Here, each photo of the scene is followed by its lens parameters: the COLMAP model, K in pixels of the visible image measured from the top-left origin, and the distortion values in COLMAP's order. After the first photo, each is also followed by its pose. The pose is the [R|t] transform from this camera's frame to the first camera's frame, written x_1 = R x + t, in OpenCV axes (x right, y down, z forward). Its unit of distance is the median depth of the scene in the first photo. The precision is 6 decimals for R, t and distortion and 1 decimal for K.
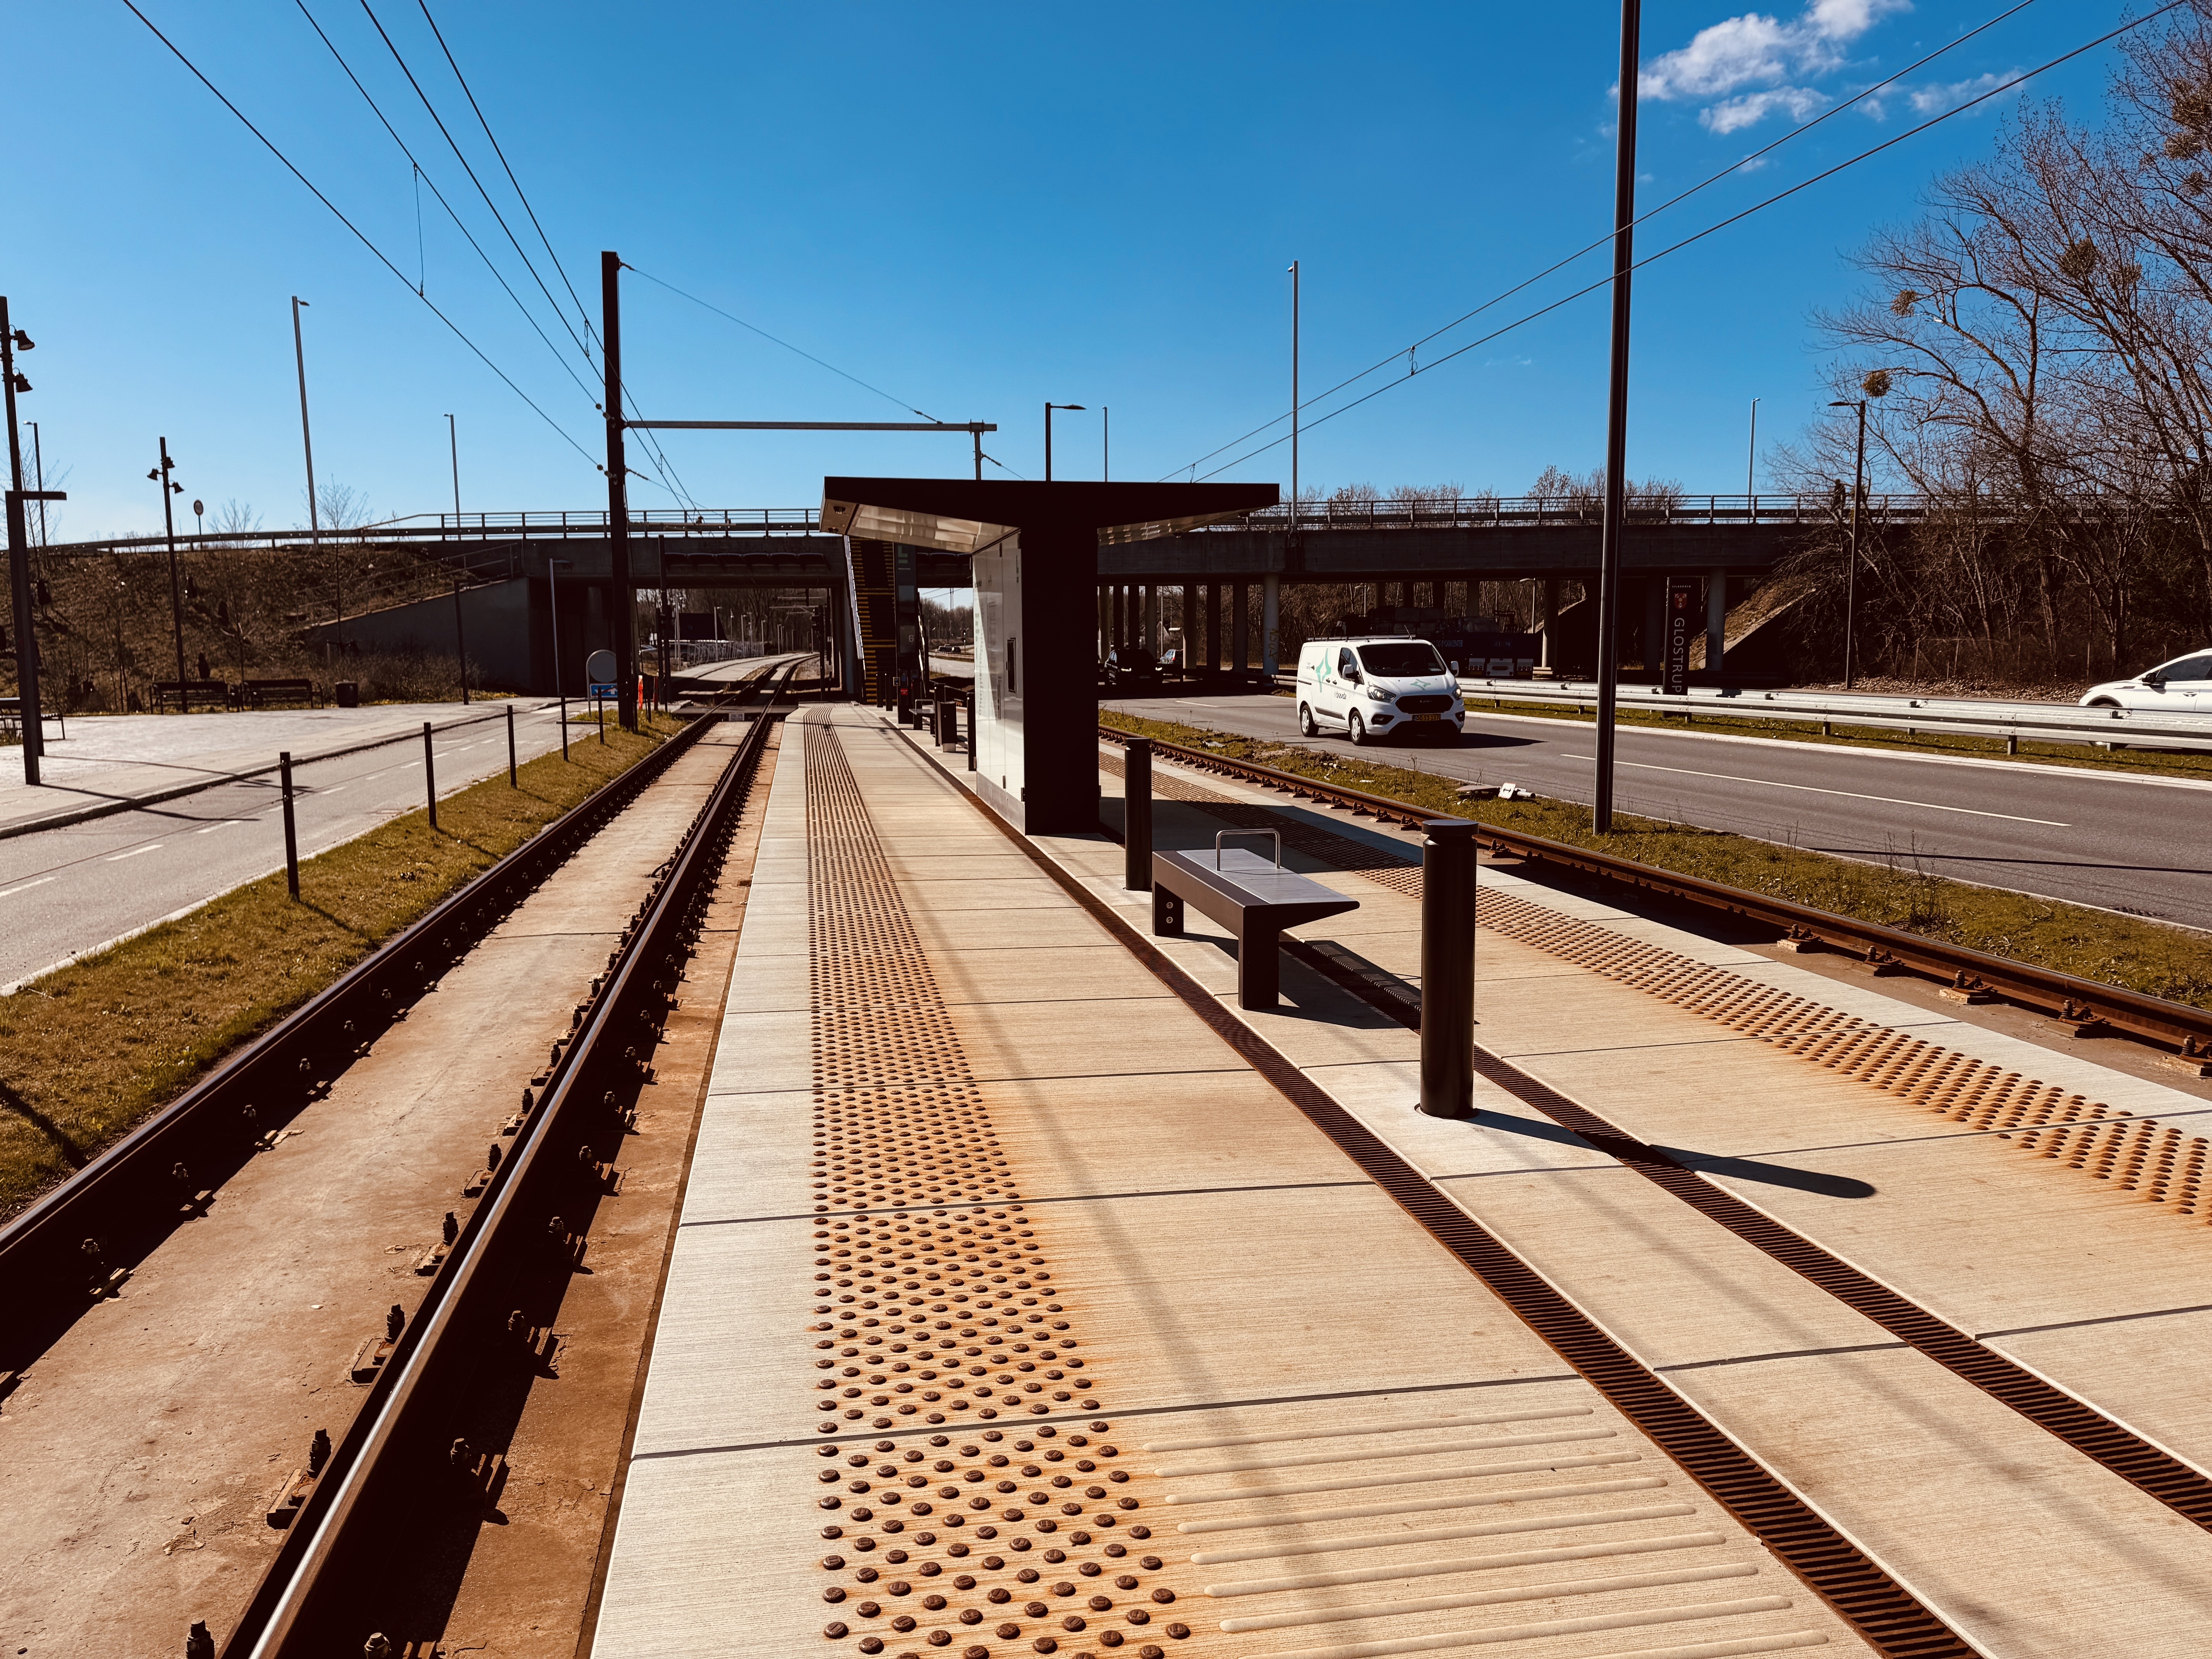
lens RADIAL K [[1565.0, 0, 1105.4], [0, 1565.0, 811.8], [0, 0, 1]] dist [0.133885, -0.206160]
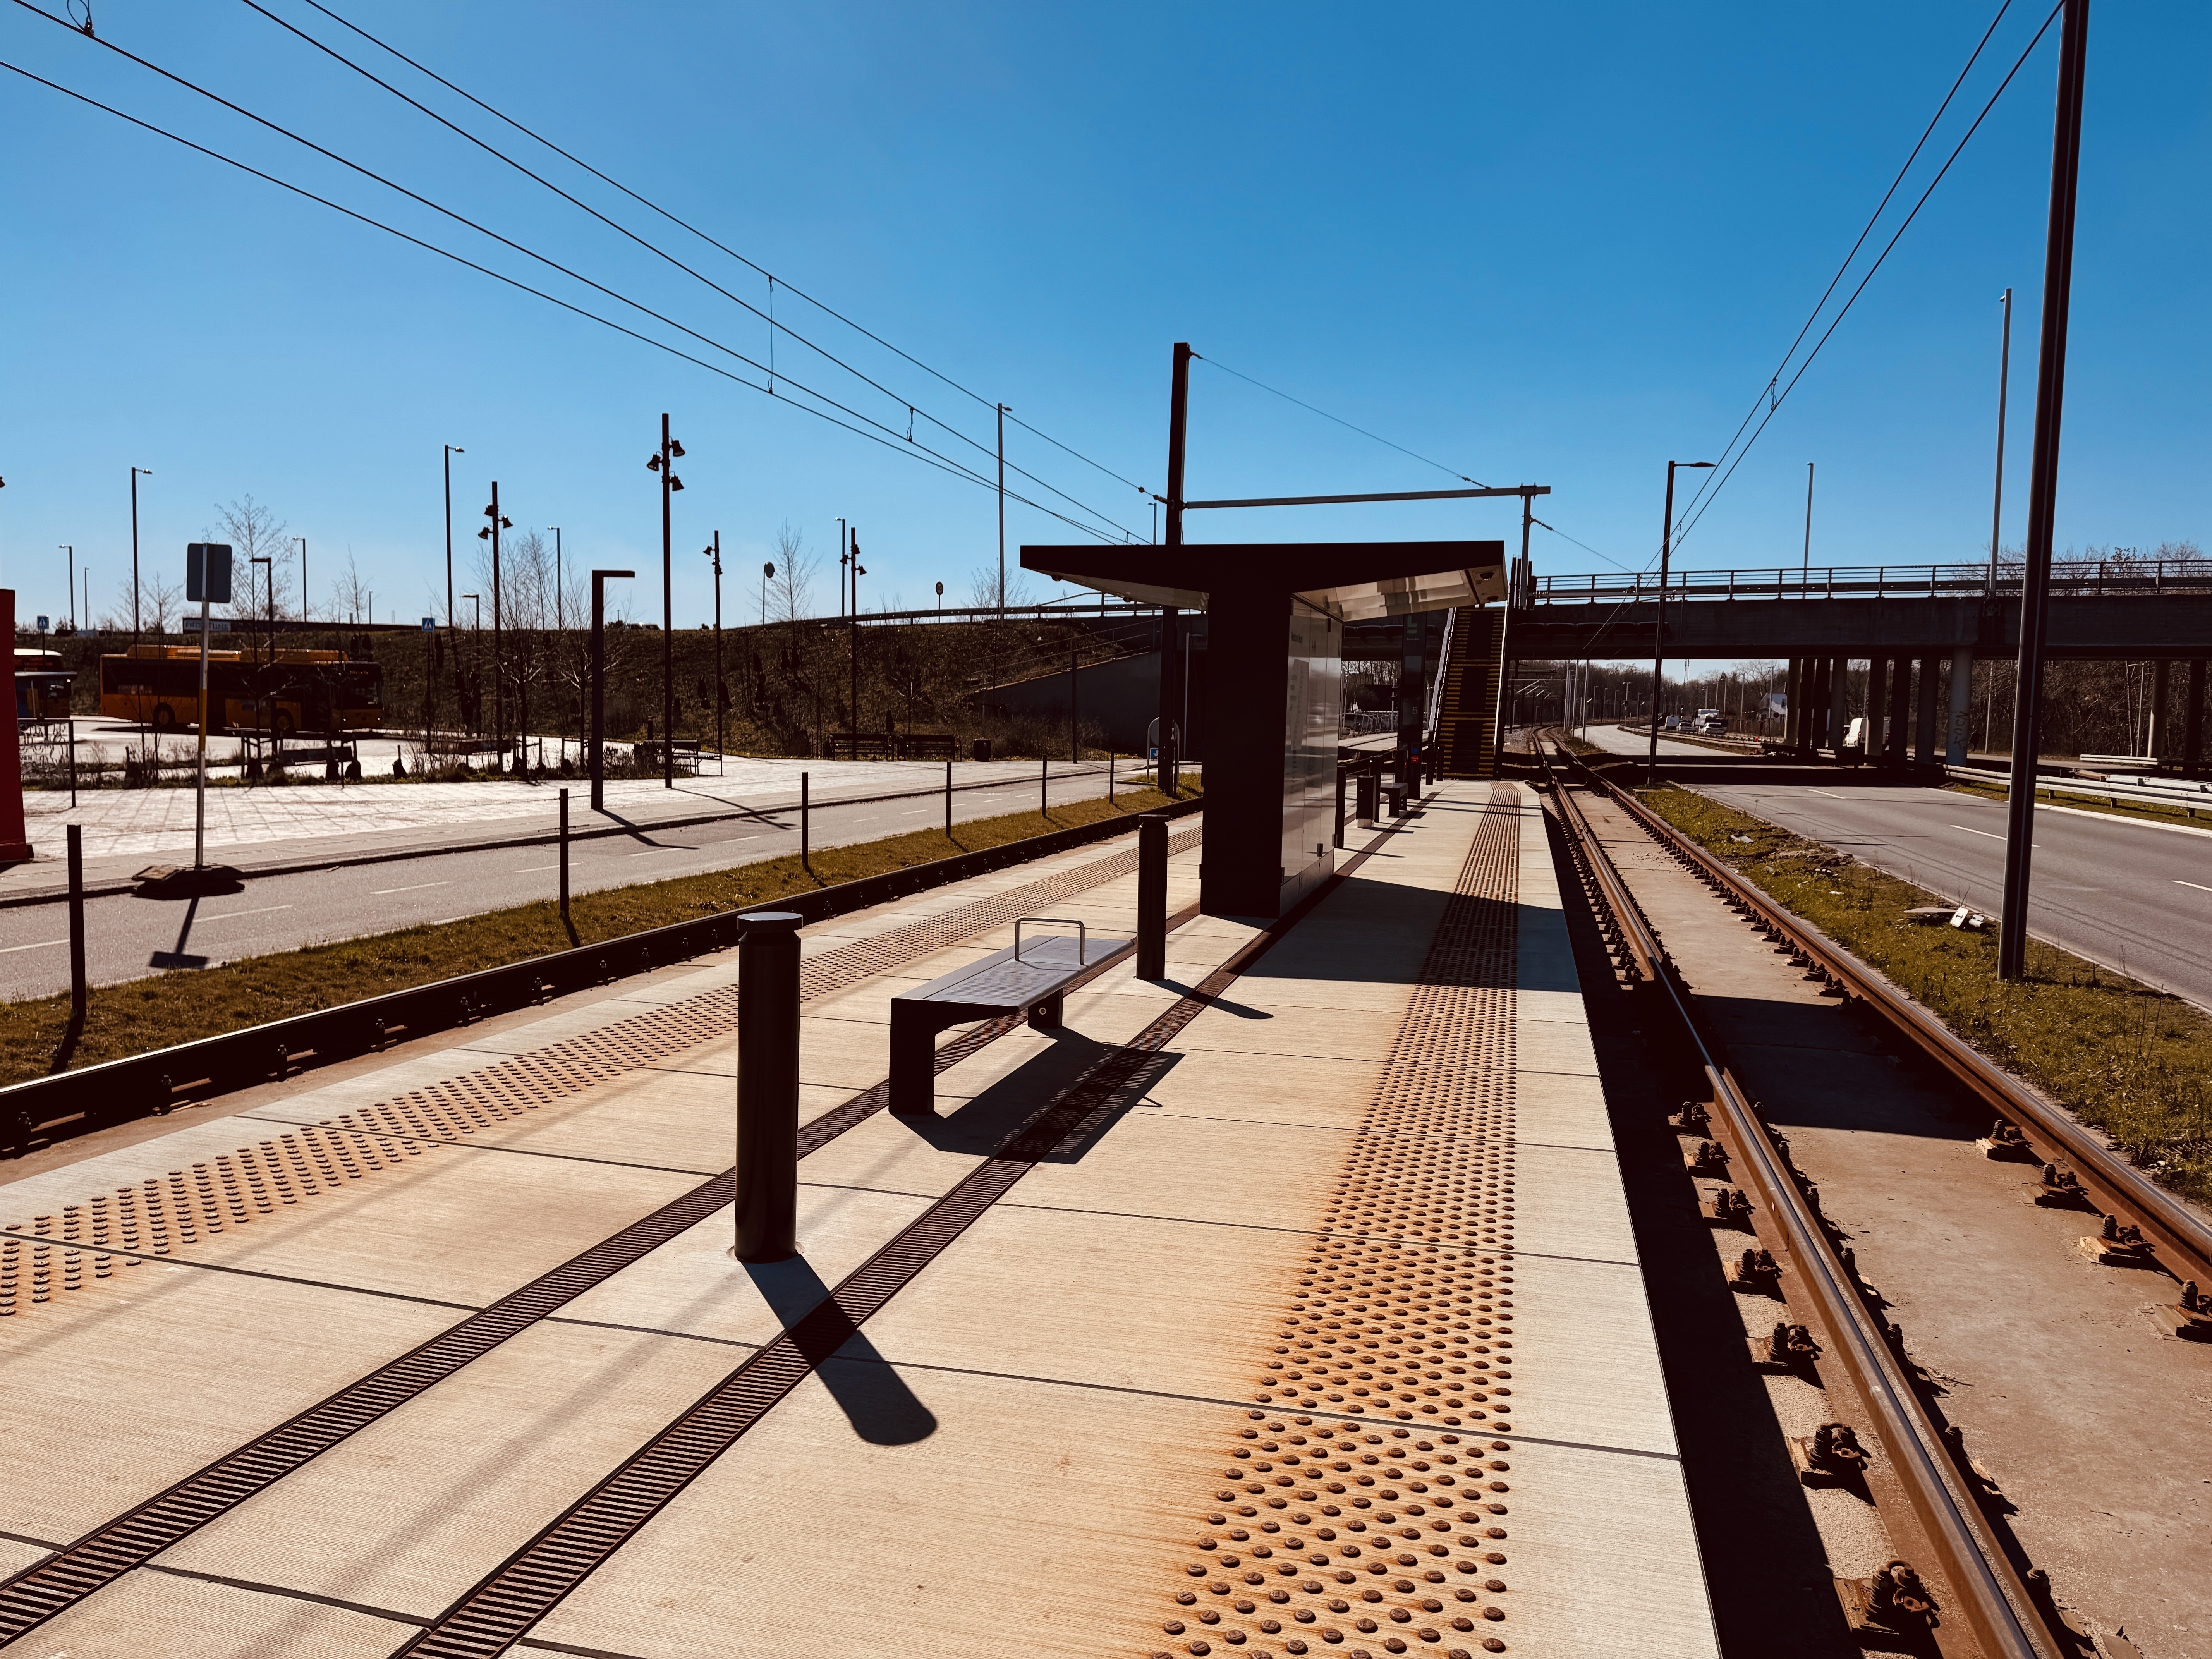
lens RADIAL K [[1565.0, 0, 1105.4], [0, 1565.0, 811.8], [0, 0, 1]] dist [0.133885, -0.206160]
pose [[0.897170, 0.055208, -0.438222, 0.120108], [-0.075085, 0.996780, -0.028144, -0.006098], [0.435258, 0.058153, 0.898426, 0.047270]]
